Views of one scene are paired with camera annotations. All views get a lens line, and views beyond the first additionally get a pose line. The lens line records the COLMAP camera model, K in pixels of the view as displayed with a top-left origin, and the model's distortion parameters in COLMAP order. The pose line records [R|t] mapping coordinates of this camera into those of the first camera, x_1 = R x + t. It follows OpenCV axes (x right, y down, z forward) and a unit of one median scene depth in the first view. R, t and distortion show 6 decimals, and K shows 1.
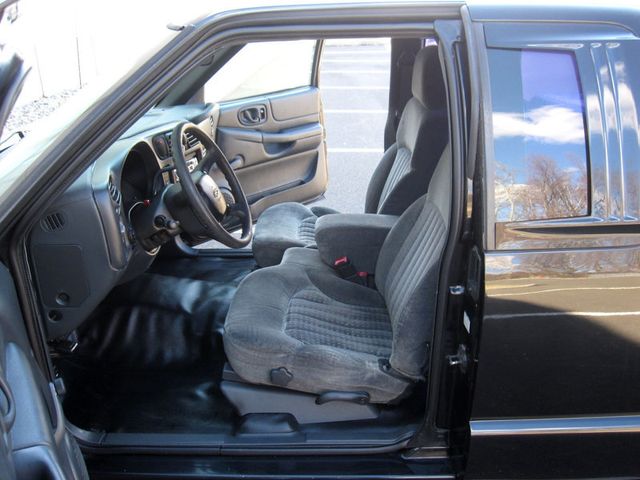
lens RADIAL K [[651.3, 0, 320.0], [0, 651.3, 240.0], [0, 0, 1]] dist [-0.000934, -0.000300]
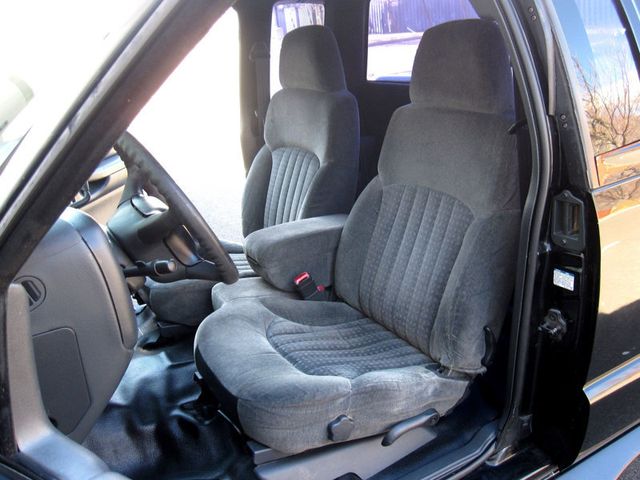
lens RADIAL K [[651.3, 0, 320.0], [0, 651.3, 240.0], [0, 0, 1]] dist [-0.000934, -0.000300]
pose [[0.863639, -0.240807, 0.442876, -0.369141], [0.264562, 0.964332, 0.008426, -0.020045], [-0.429109, 0.109892, 0.896543, 0.287378]]
